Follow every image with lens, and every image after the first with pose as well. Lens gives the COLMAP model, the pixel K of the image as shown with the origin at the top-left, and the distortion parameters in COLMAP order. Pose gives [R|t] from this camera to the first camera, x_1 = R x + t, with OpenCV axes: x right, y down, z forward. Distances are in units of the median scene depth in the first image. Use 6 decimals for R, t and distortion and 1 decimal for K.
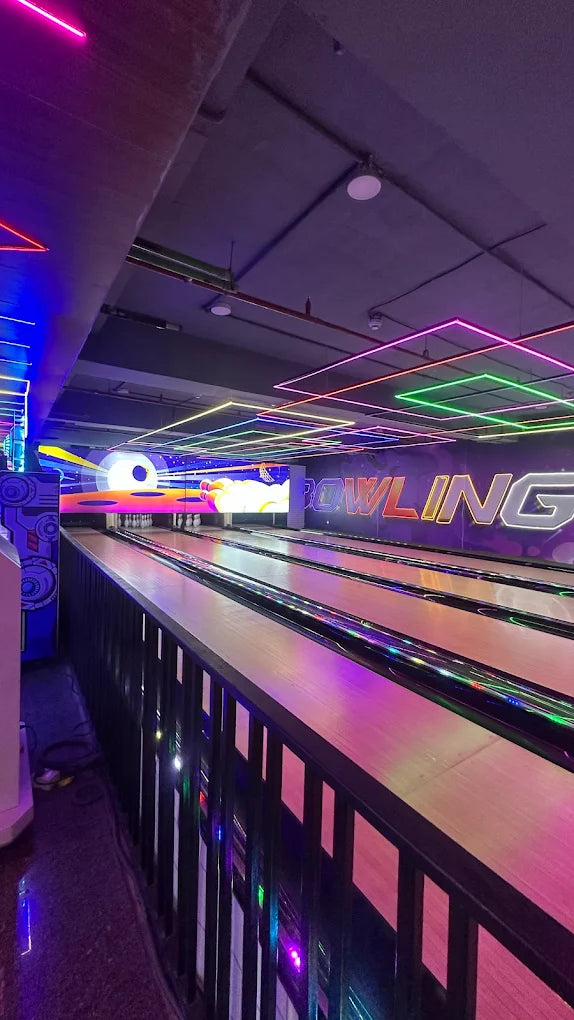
lens RADIAL K [[415.0, 0, 283.8], [0, 415.0, 512.3], [0, 0, 1]] dist [-0.003378, -0.000078]
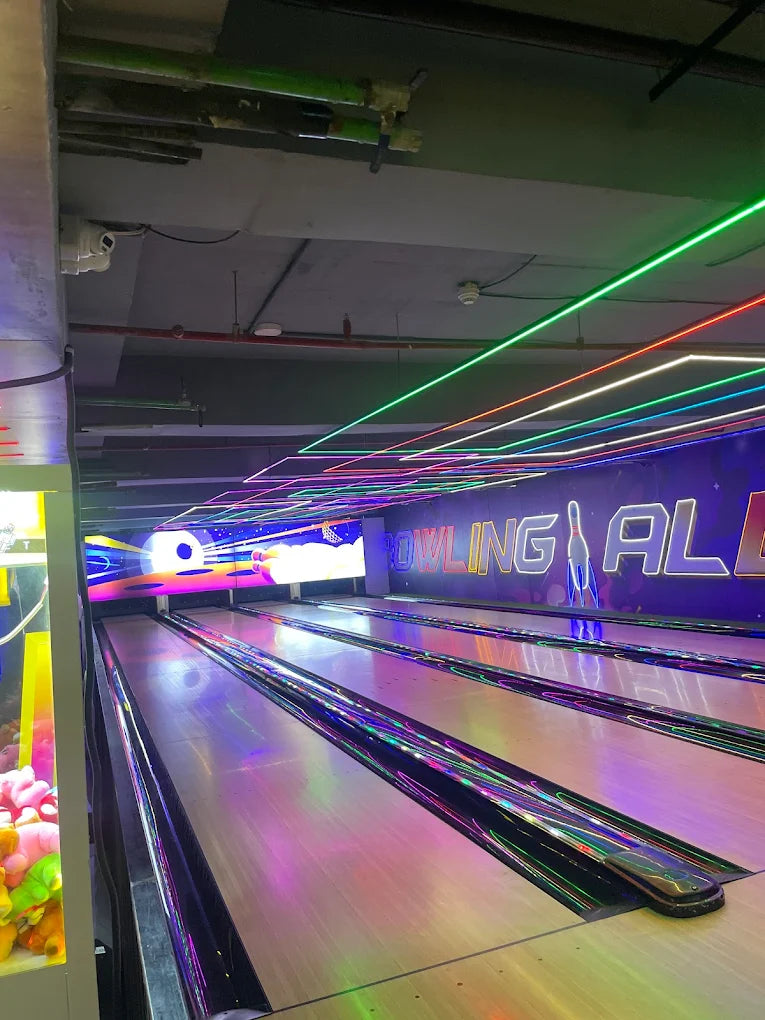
lens RADIAL K [[750.9, 0, 362.8], [0, 750.9, 510.3], [0, 0, 1]] dist [0.012670, -0.004589]
pose [[0.966010, -0.114631, -0.231700, 0.417206], [0.094800, 0.990951, -0.095016, 0.014190], [0.240495, 0.069821, 0.968136, -0.523307]]
